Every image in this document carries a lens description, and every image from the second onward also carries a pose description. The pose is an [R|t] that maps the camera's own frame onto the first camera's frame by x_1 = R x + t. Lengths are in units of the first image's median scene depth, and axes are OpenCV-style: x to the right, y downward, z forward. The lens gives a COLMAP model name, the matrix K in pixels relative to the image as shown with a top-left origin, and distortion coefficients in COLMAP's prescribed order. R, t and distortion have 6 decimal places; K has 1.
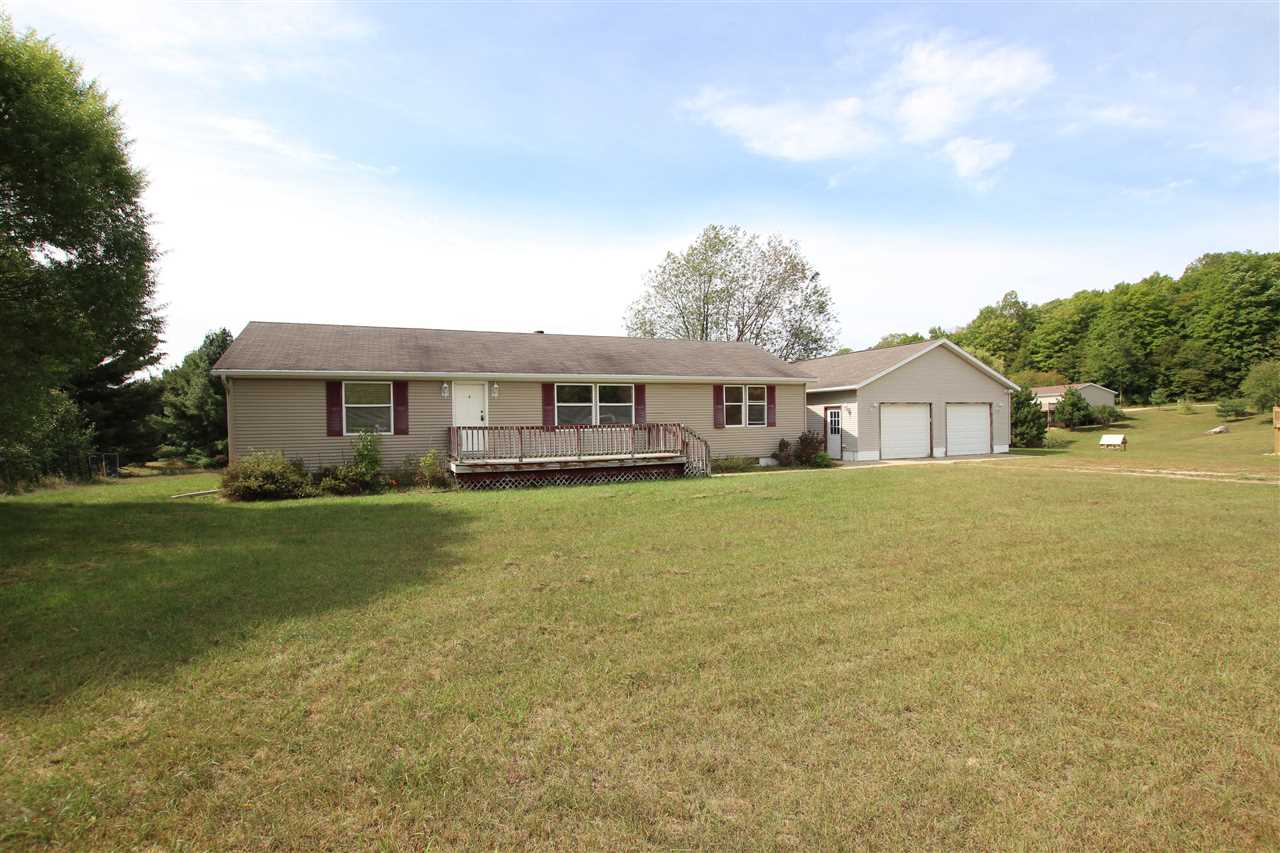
lens RADIAL K [[593.6, 0, 633.6], [0, 593.6, 425.5], [0, 0, 1]] dist [-0.030296, 0.001831]
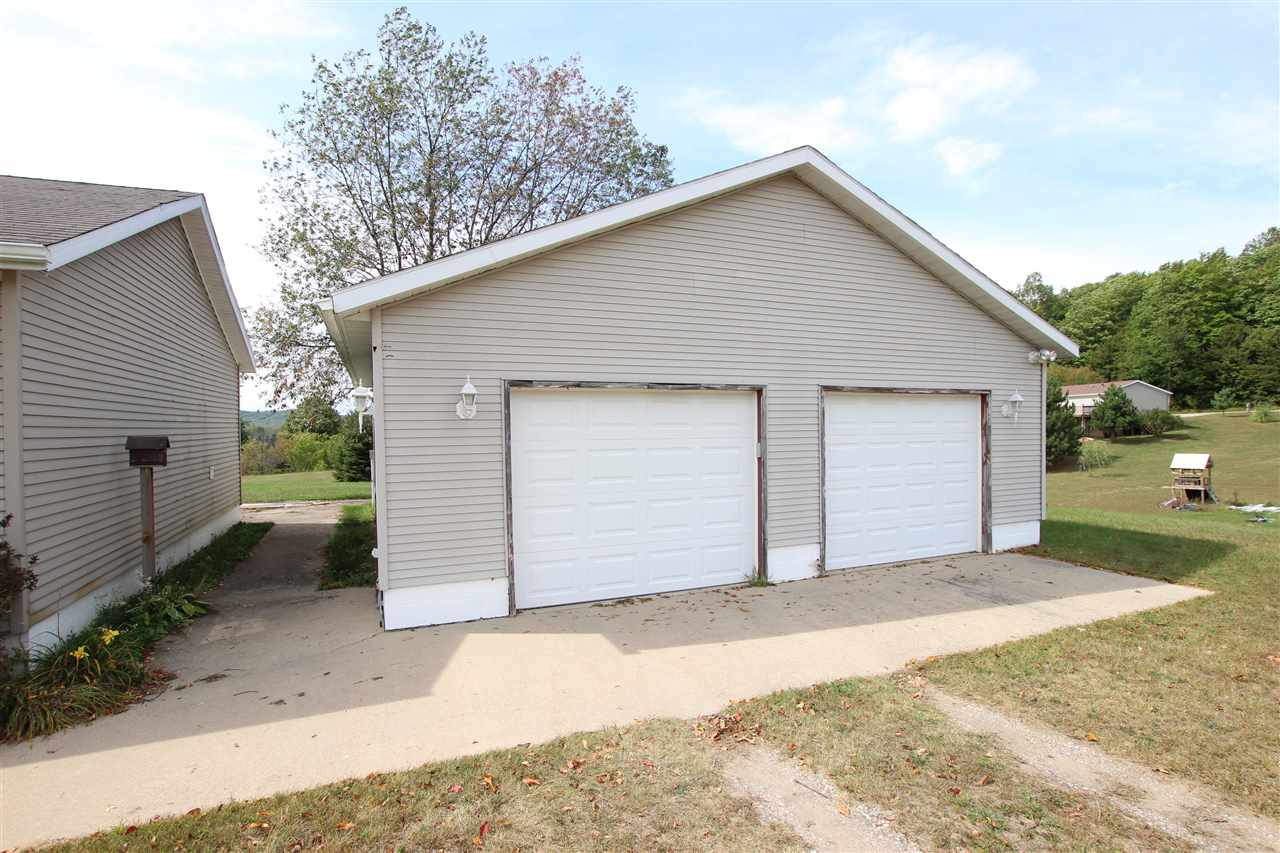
lens RADIAL K [[593.6, 0, 643.3], [0, 593.6, 431.1], [0, 0, 1]] dist [-0.030296, 0.001831]
pose [[0.999895, 0.008143, -0.011959, 0.134379], [-0.008055, 0.999940, 0.007364, -0.005748], [0.012018, -0.007267, 0.999901, 0.213787]]
